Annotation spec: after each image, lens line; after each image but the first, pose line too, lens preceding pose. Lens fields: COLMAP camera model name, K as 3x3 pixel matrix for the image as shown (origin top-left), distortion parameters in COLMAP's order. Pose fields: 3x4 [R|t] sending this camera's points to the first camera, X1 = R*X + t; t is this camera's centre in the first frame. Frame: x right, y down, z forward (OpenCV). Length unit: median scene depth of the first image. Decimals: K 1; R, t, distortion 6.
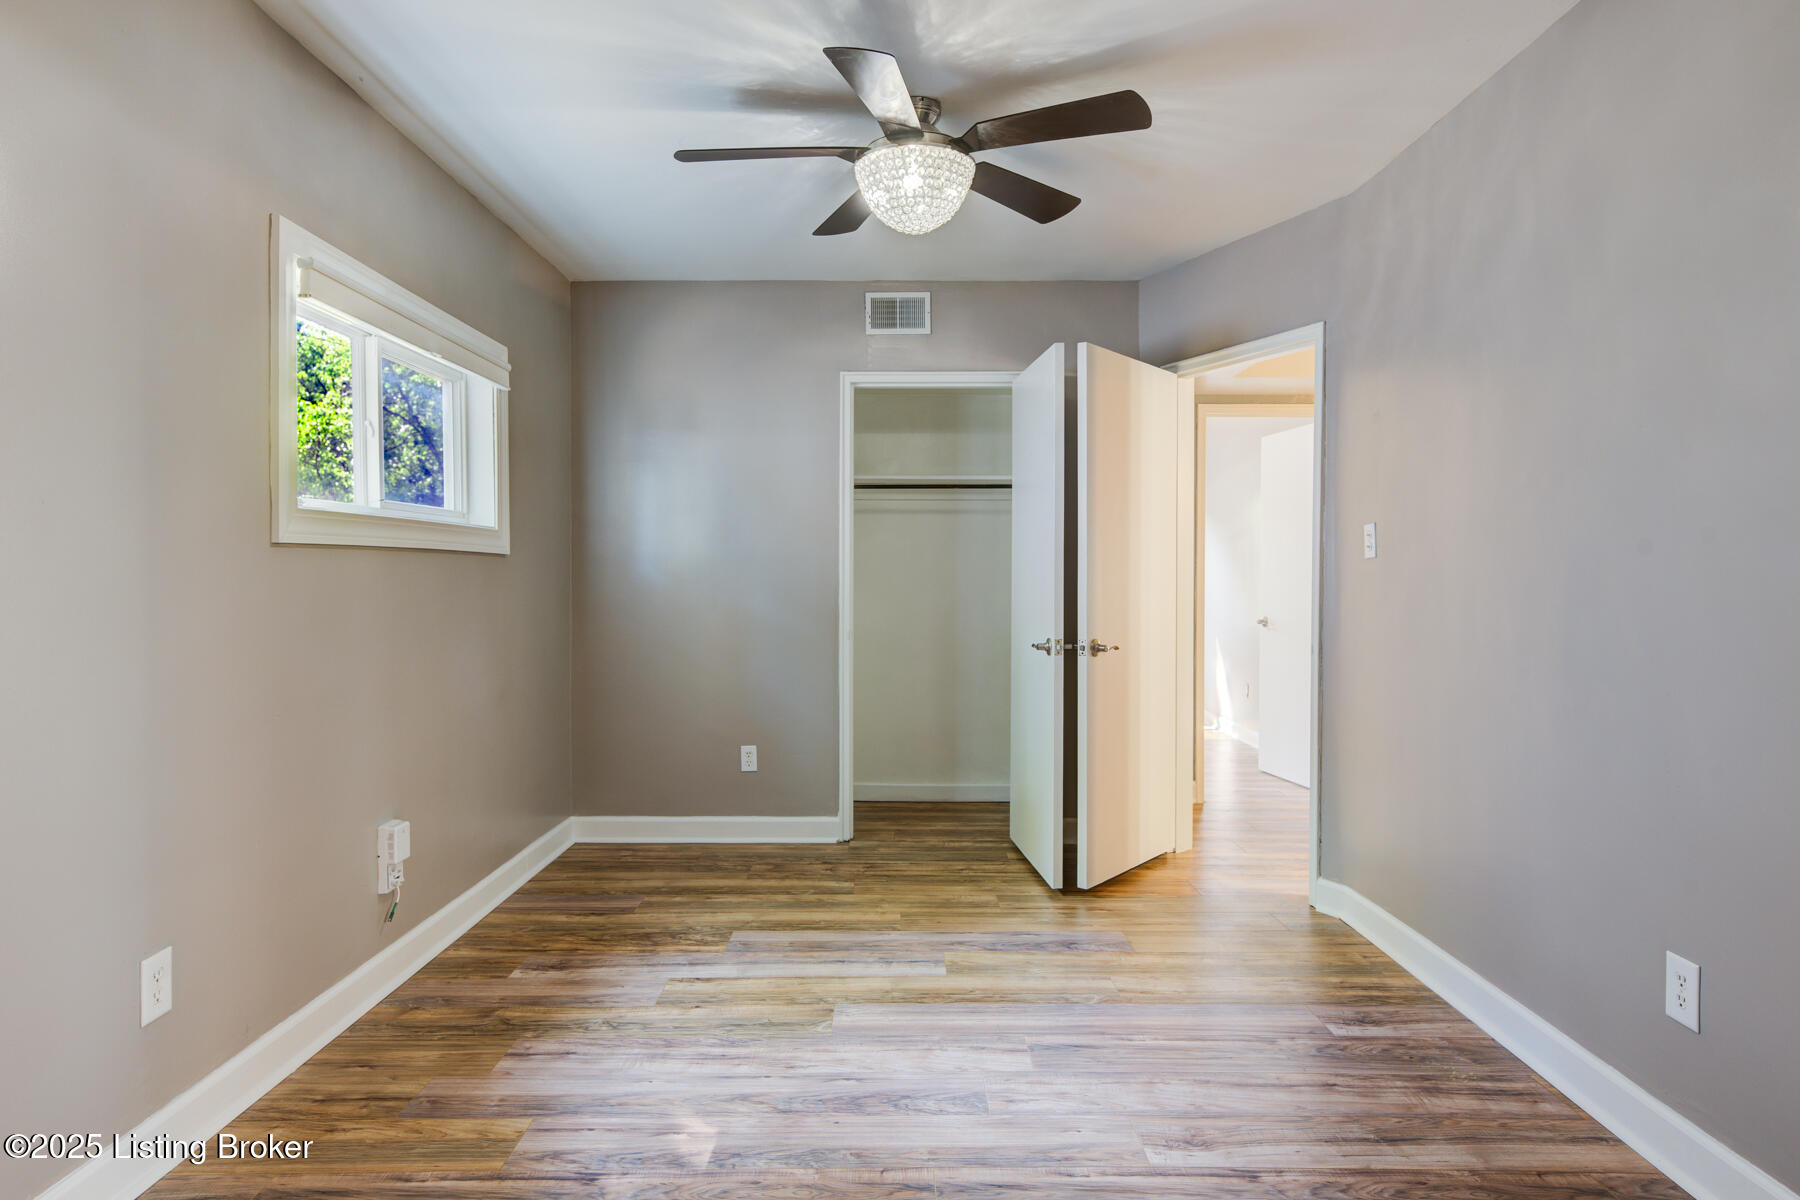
lens RADIAL K [[1030.2, 0, 898.9], [0, 1030.2, 595.5], [0, 0, 1]] dist [0.000691, -0.000072]
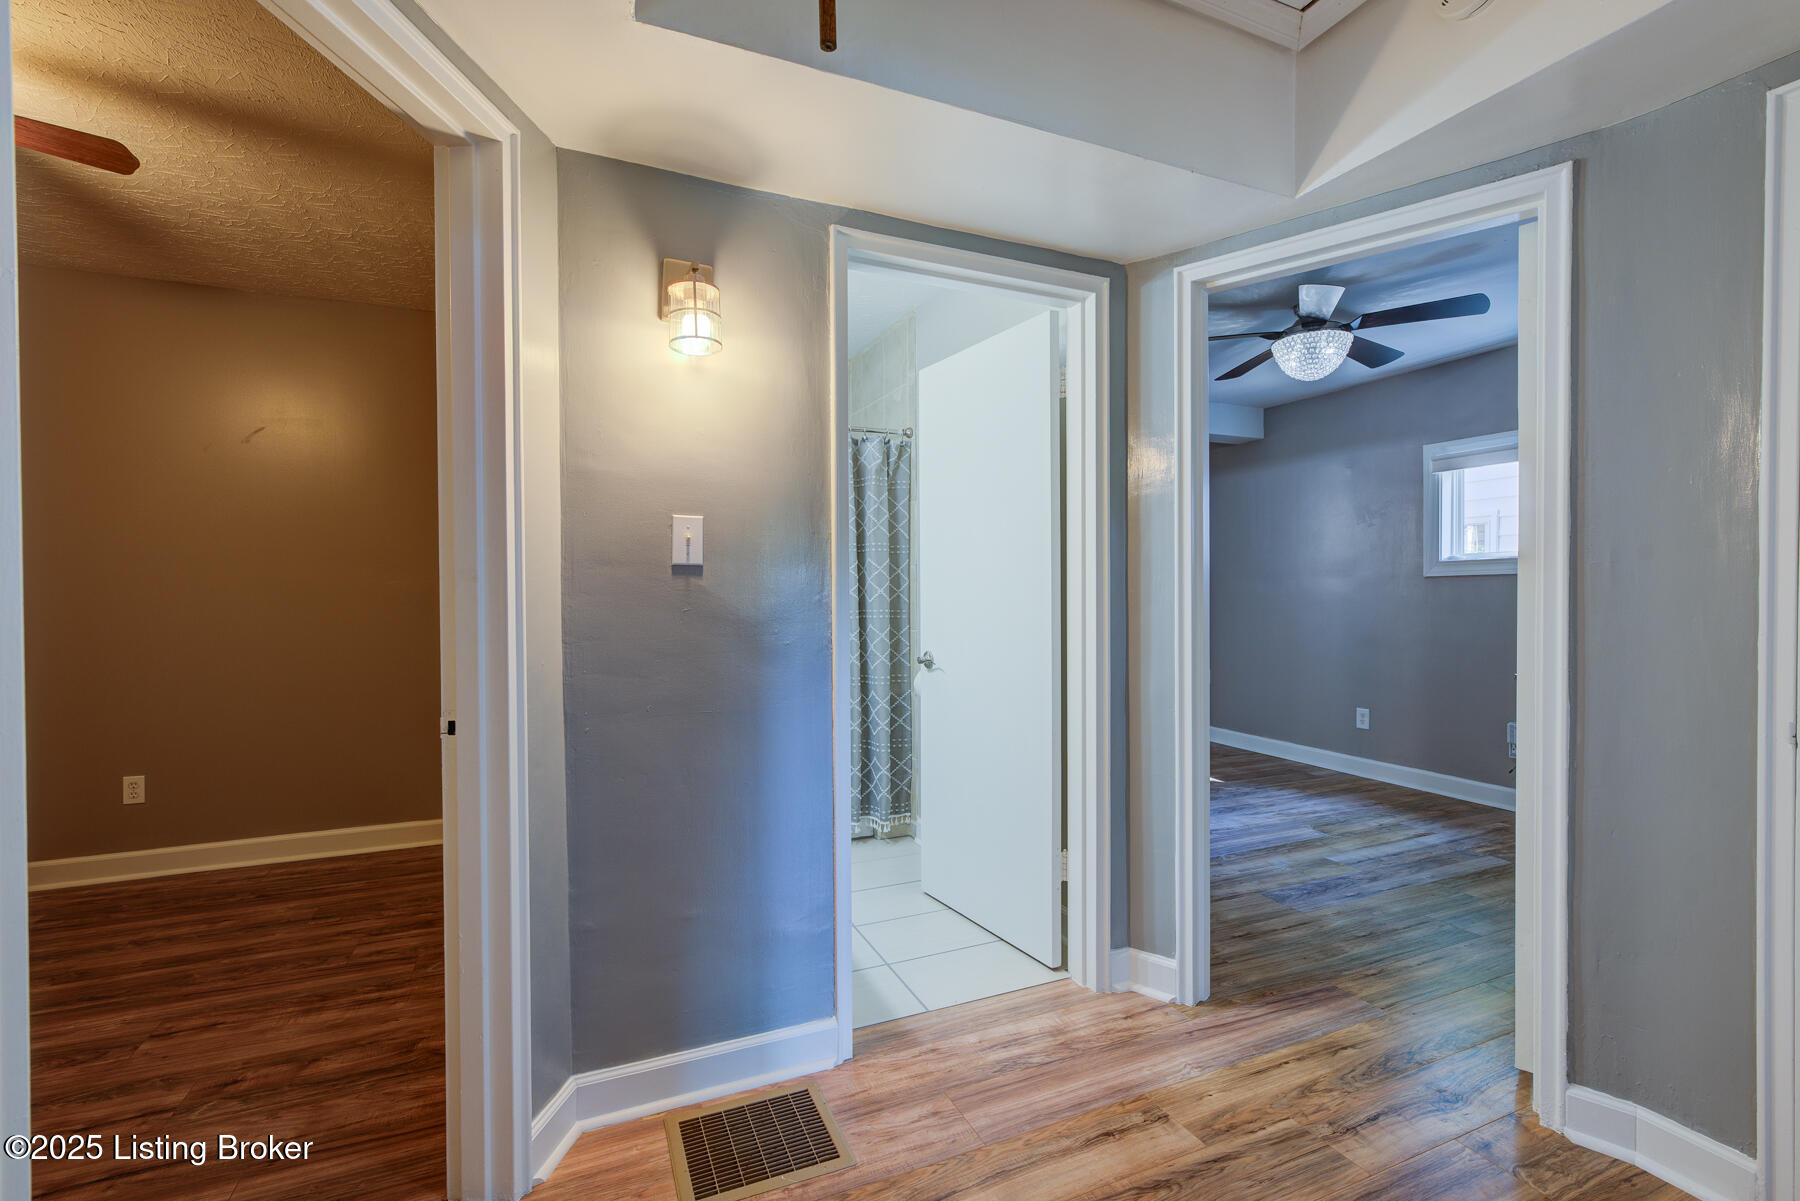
lens RADIAL K [[798.1, 0, 903.6], [0, 798.1, 600.0], [0, 0, 1]] dist [0.000413, -0.000002]
pose [[-0.915017, 0.009043, -0.403314, 1.085426], [-0.001534, 0.999663, 0.025895, -0.038161], [0.403412, 0.024313, -0.914695, 1.826145]]
